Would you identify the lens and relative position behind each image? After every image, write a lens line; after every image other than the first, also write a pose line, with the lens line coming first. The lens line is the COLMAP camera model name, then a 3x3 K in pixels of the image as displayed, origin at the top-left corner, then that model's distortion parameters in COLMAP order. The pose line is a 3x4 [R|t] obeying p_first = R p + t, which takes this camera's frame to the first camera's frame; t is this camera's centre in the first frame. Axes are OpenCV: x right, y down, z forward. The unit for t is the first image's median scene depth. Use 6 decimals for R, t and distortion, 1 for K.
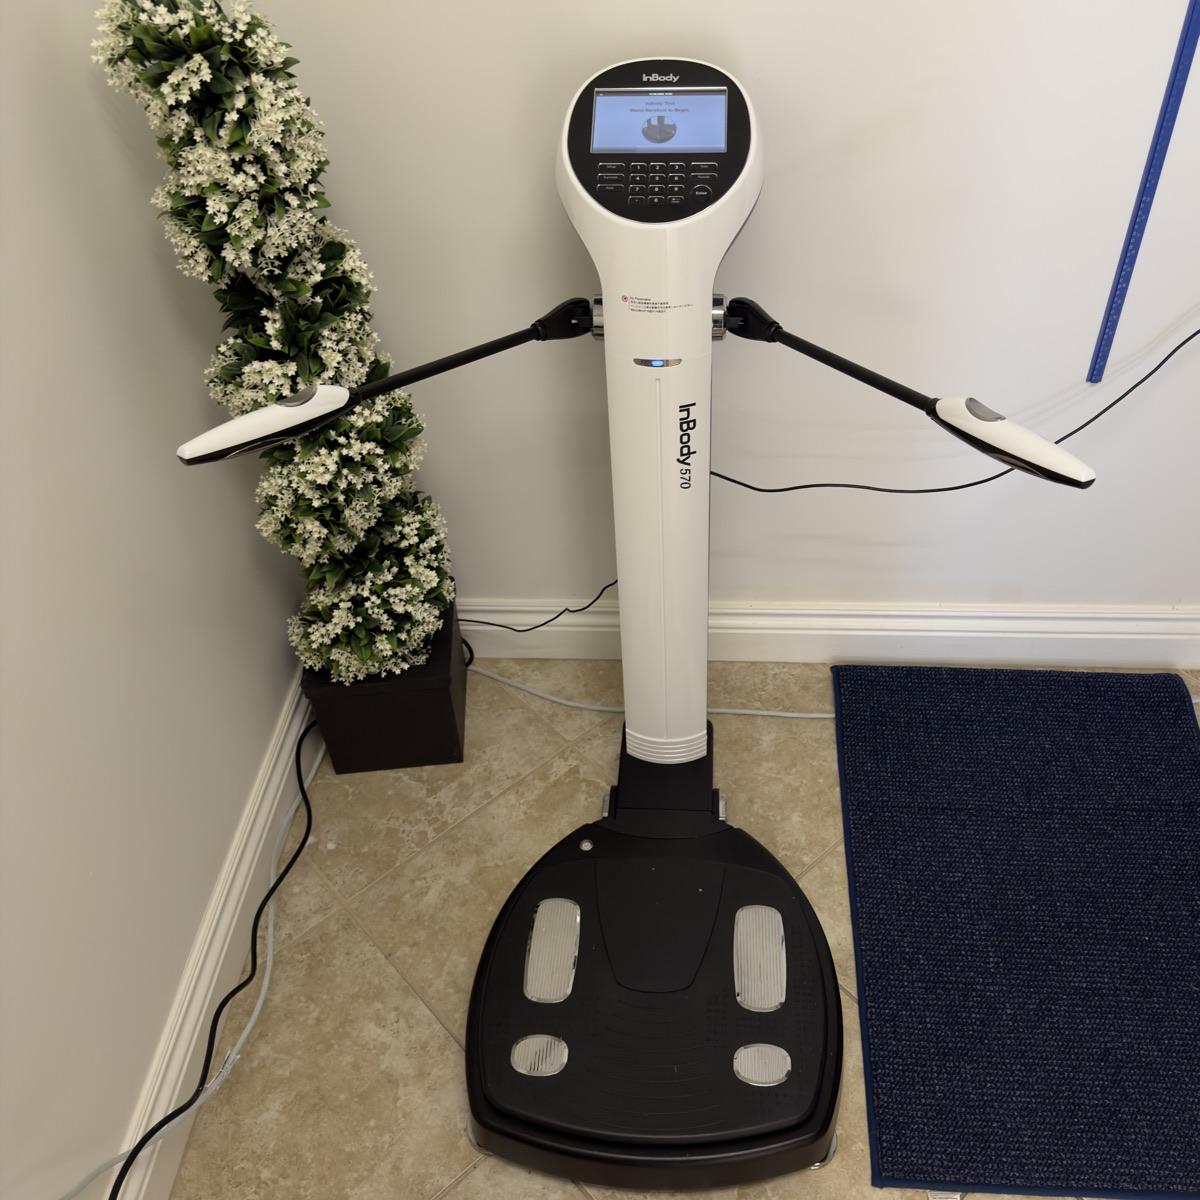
lens RADIAL K [[1268.8, 0, 670.5], [0, 1268.8, 600.2], [0, 0, 1]] dist [0.148248, -0.264608]
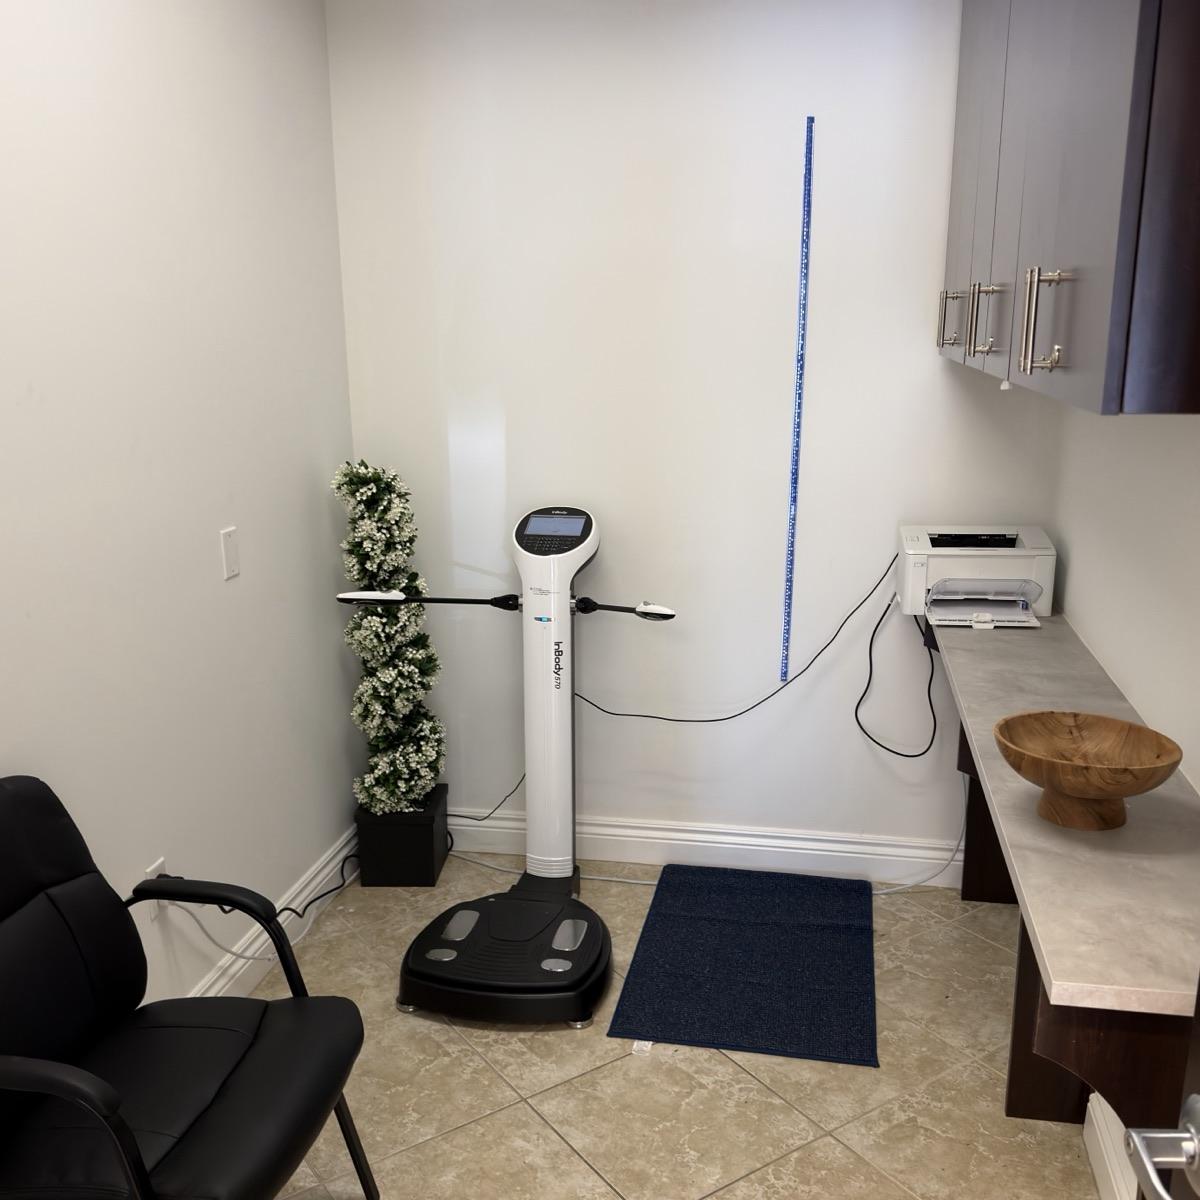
lens RADIAL K [[1268.8, 0, 670.5], [0, 1268.8, 600.2], [0, 0, 1]] dist [0.148248, -0.264608]
pose [[0.995016, 0.048064, -0.087371, 0.358829], [-0.084080, 0.875450, -0.475939, 0.736864], [0.053613, 0.480913, 0.875128, -0.850035]]
